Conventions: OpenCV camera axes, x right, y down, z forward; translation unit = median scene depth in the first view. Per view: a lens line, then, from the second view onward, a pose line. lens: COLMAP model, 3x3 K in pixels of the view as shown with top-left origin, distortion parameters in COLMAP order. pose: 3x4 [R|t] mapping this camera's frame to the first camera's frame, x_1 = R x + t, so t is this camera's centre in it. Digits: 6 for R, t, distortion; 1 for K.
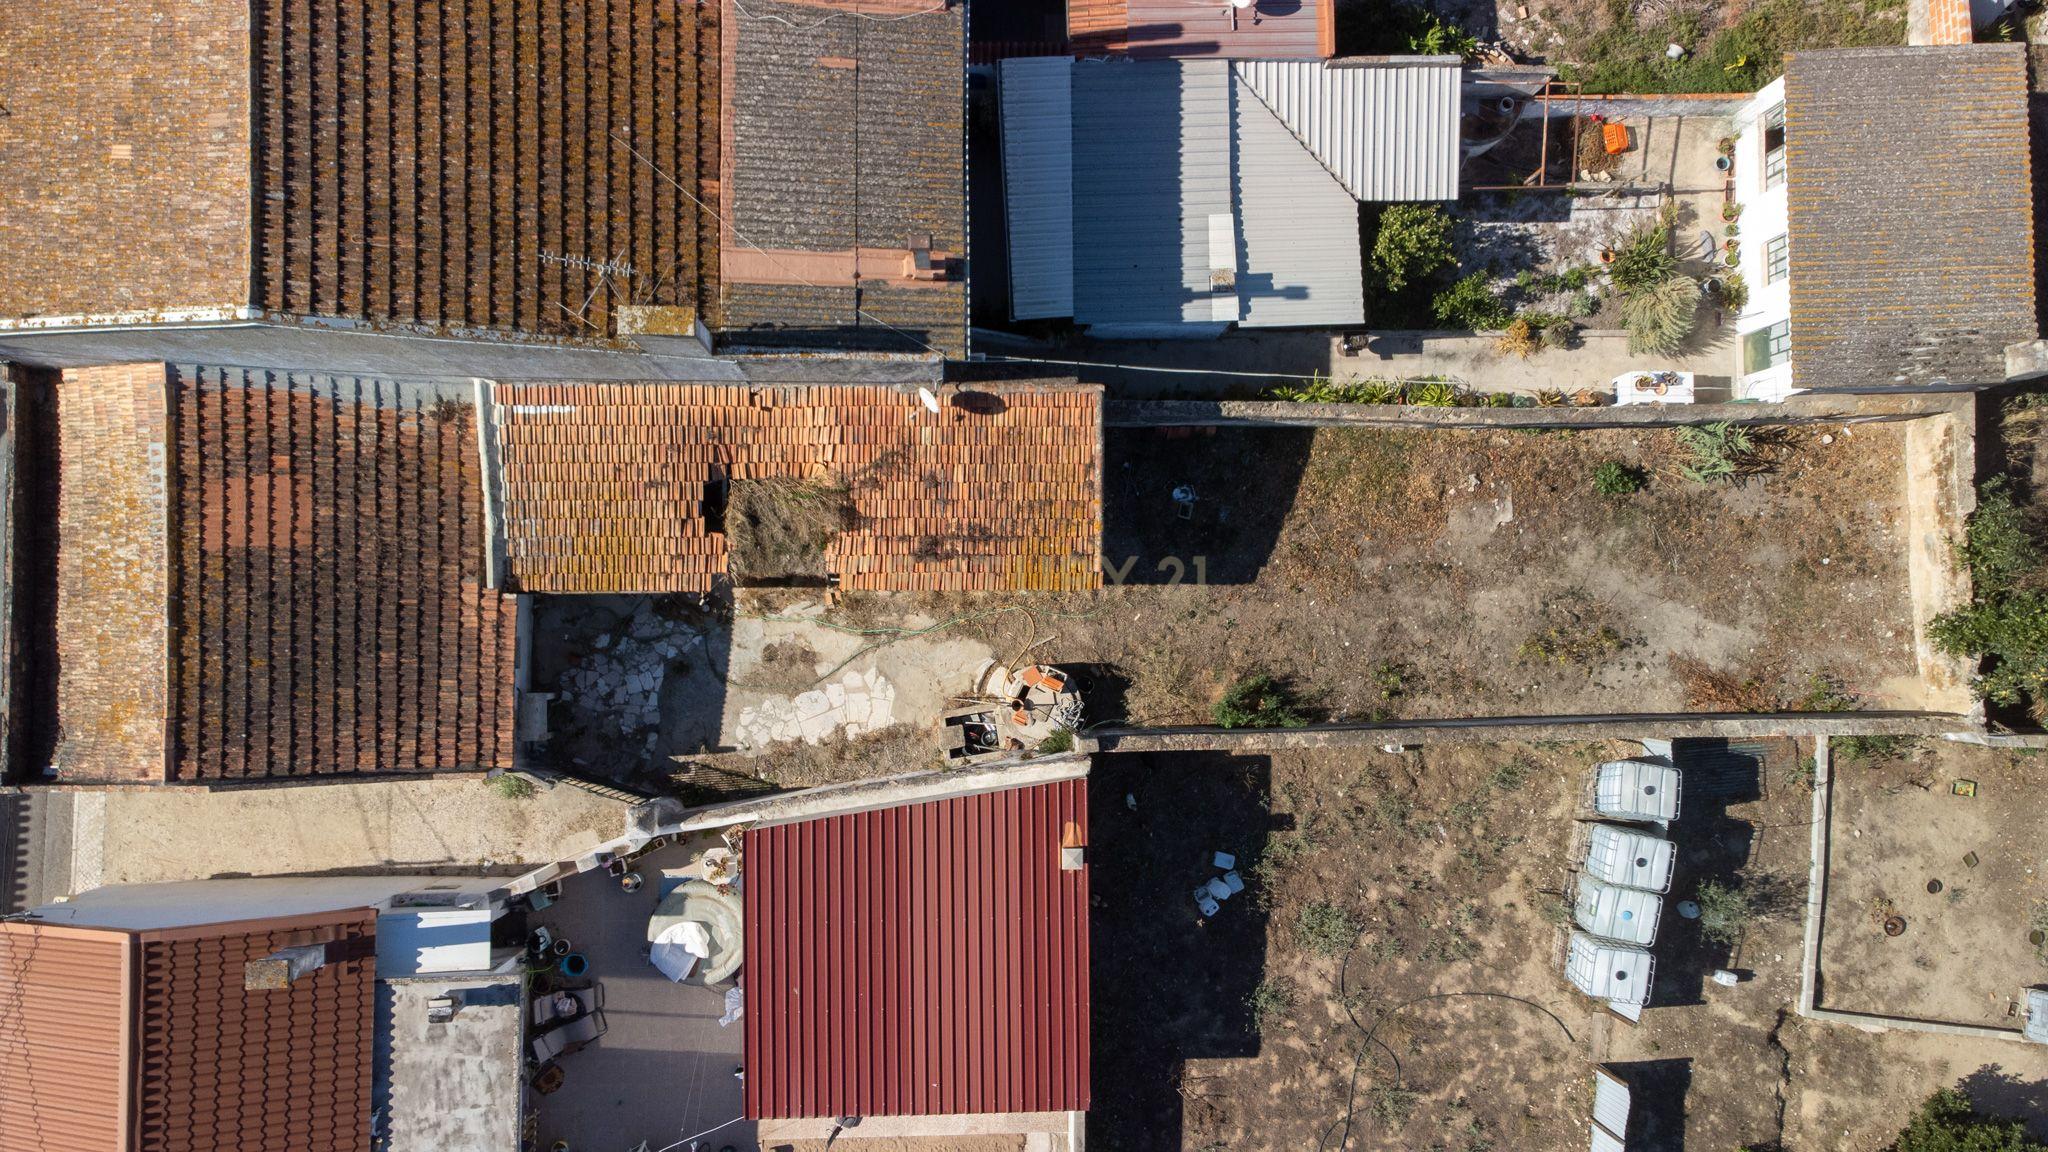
lens RADIAL K [[1527.5, 0, 1020.4], [0, 1527.5, 571.5], [0, 0, 1]] dist [0.033974, 0.039940]
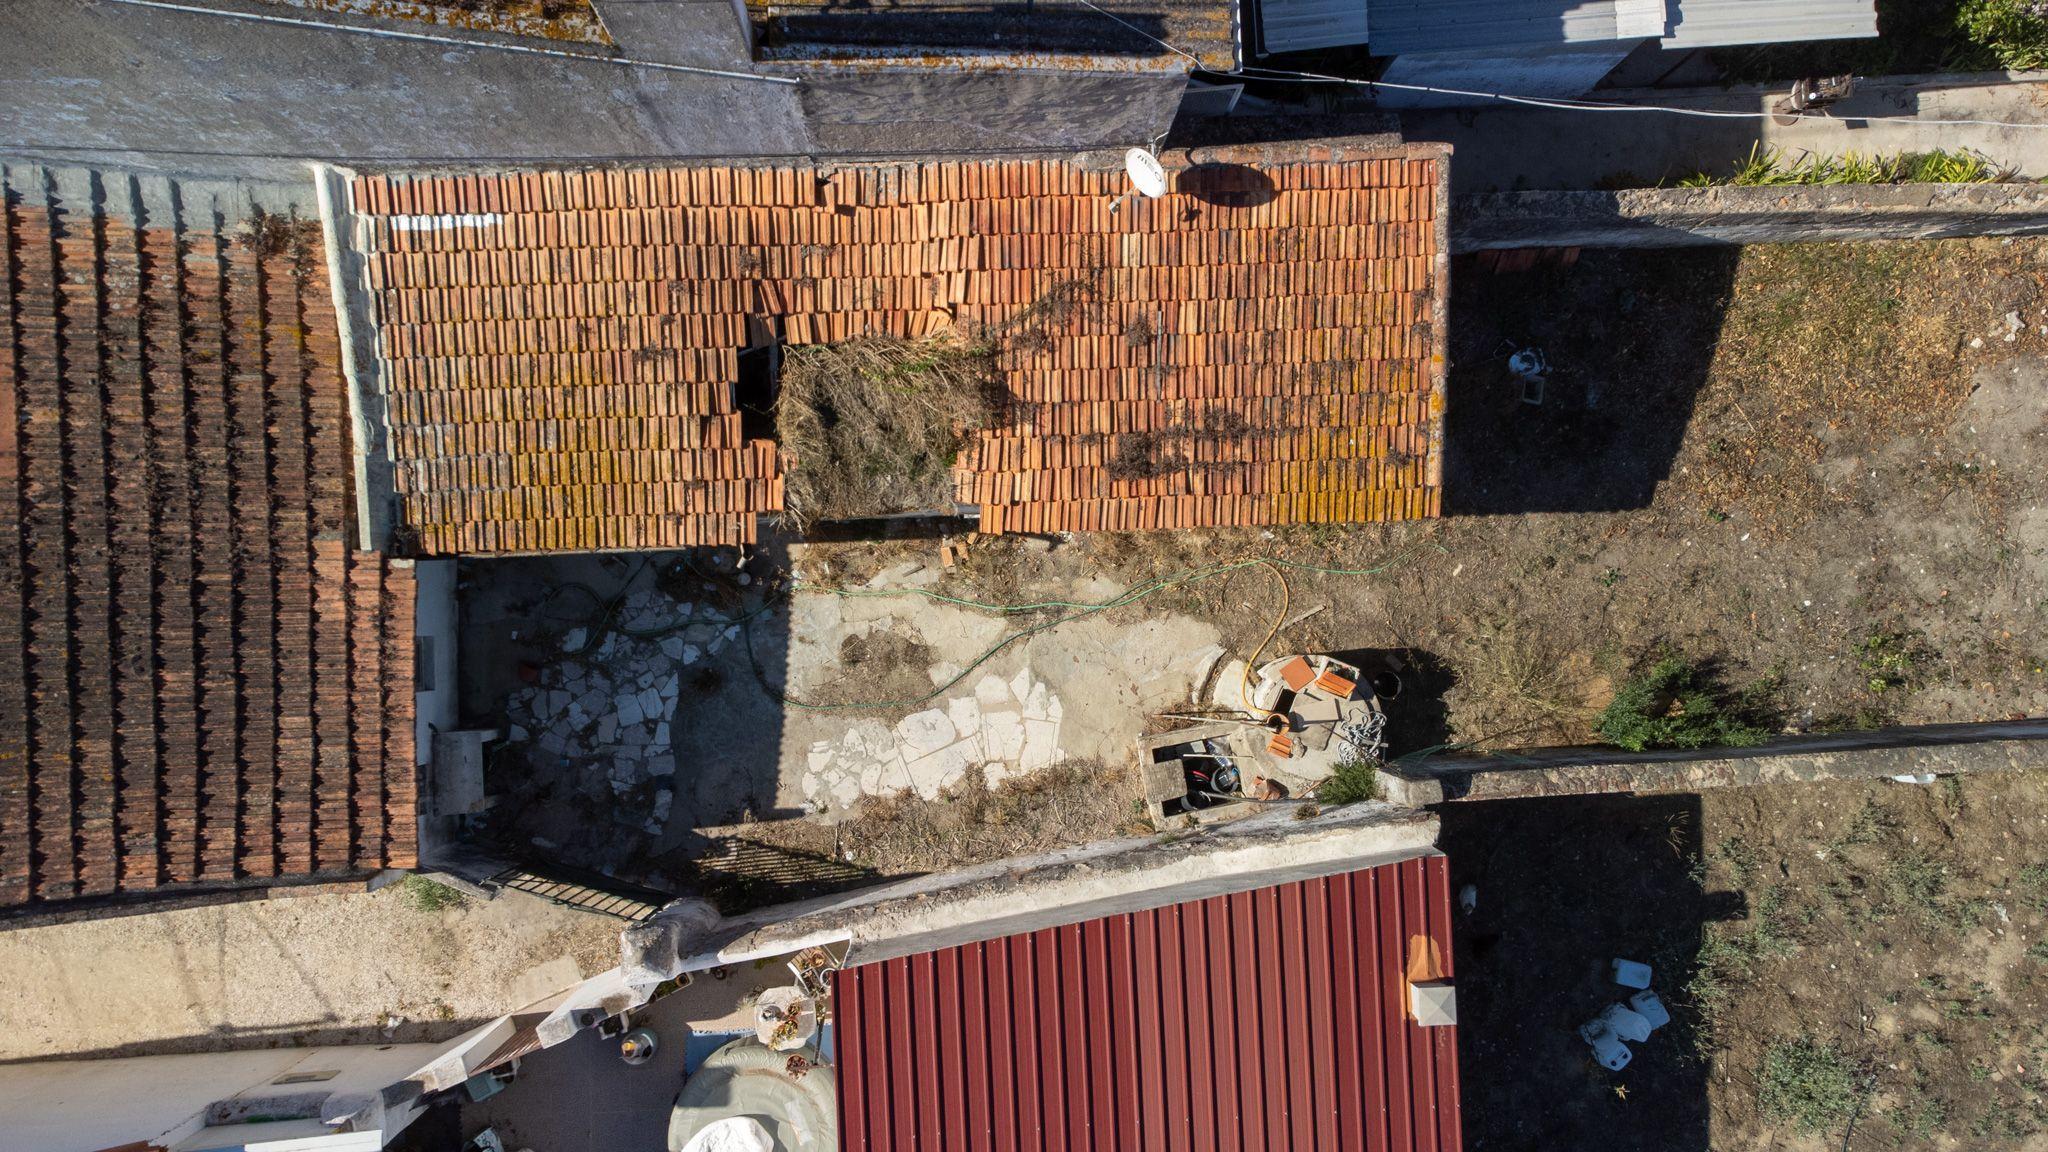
lens RADIAL K [[1513.8, 0, 1018.9], [0, 1513.8, 574.4], [0, 0, 1]] dist [0.020997, 0.062338]
pose [[0.999365, -0.035377, -0.004248, -0.097863], [0.035381, 0.999373, 0.000988, 0.025880], [0.004211, -0.001138, 0.999990, 0.416333]]
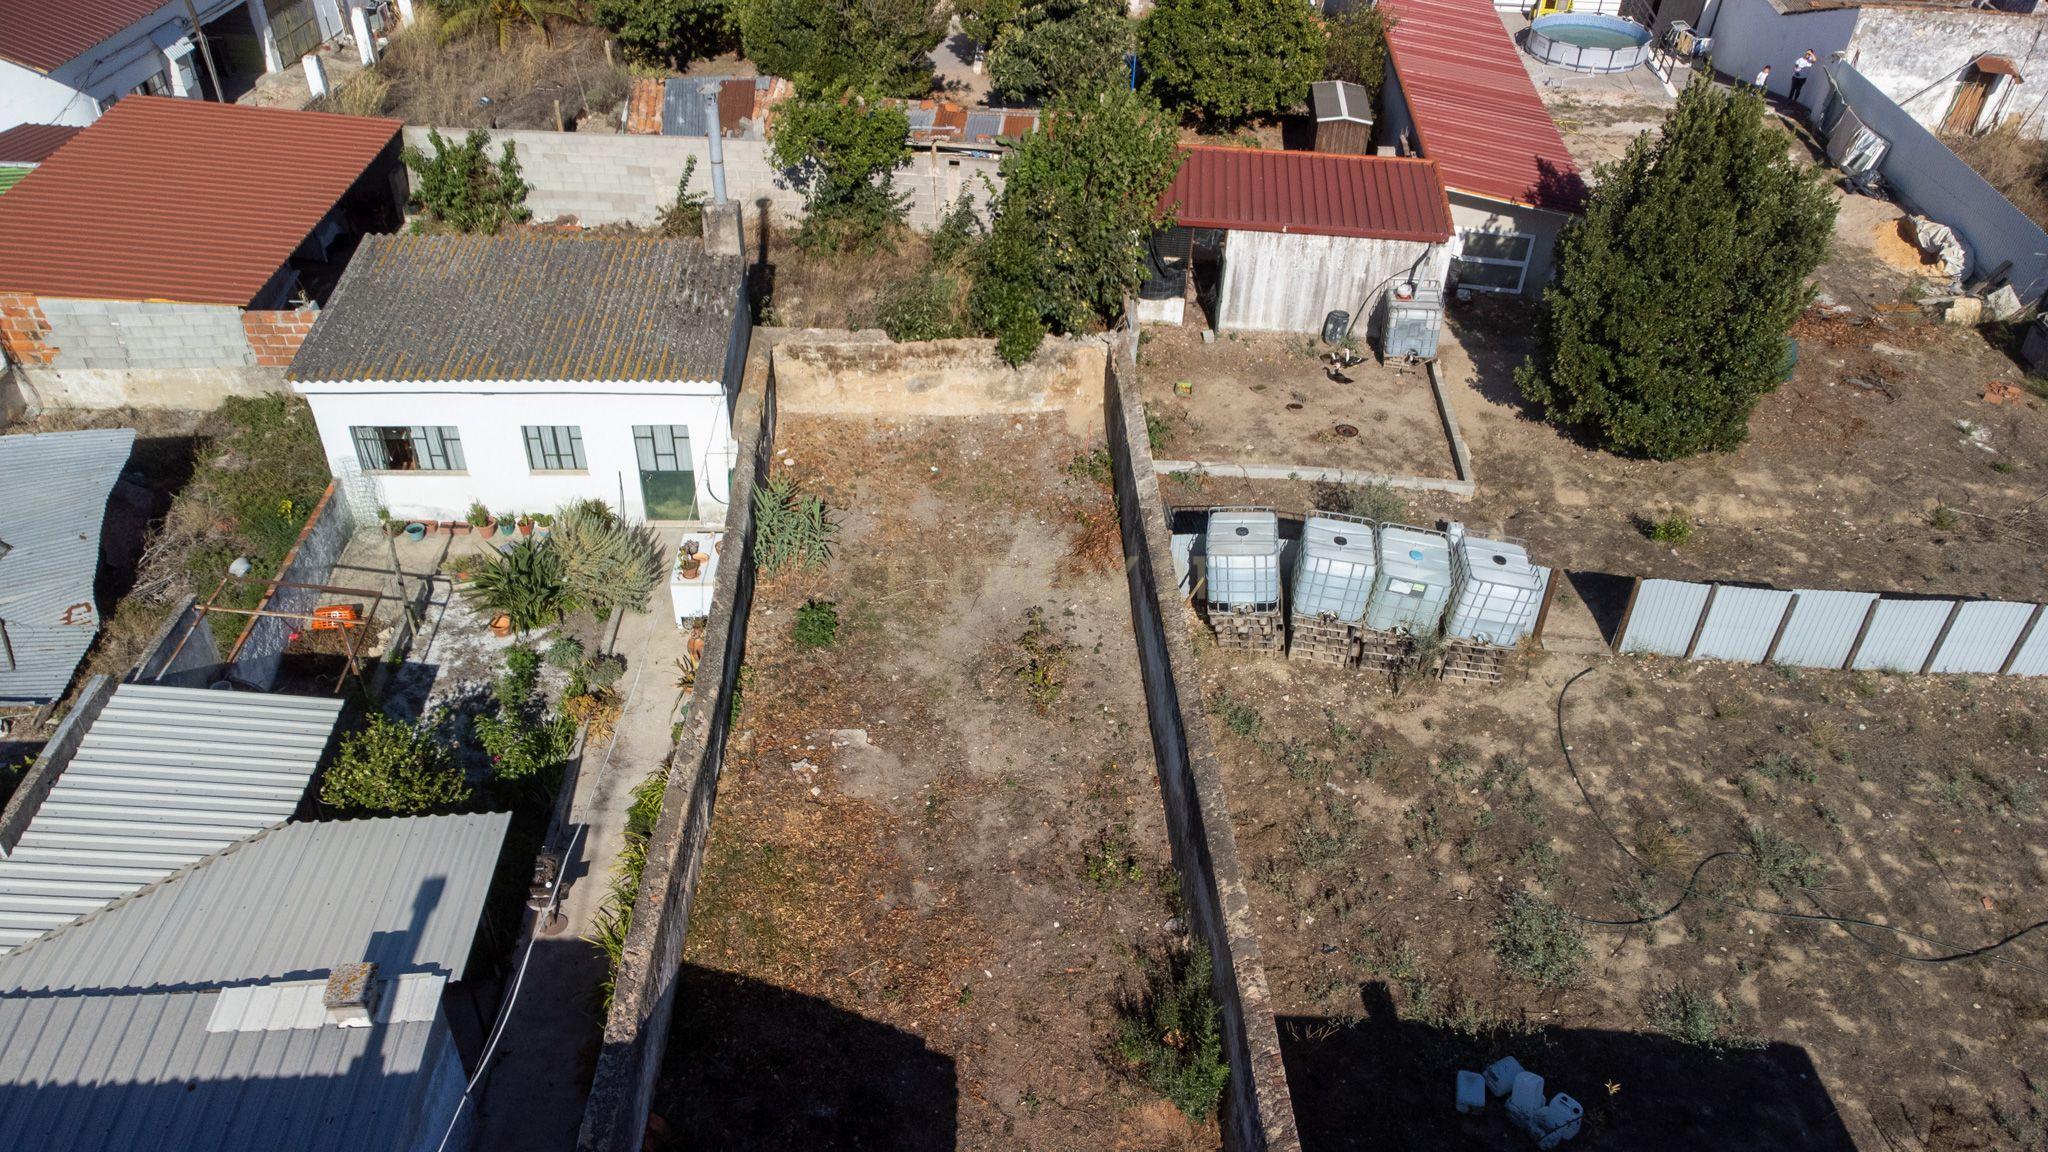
lens RADIAL K [[1522.5, 0, 1020.1], [0, 1522.5, 573.3], [0, 0, 1]] dist [0.049396, -0.000938]
pose [[-0.020778, -0.649262, 0.760281, -0.158635], [0.997430, 0.038694, 0.060303, -0.008563], [-0.068570, 0.759580, 0.646789, 0.533608]]
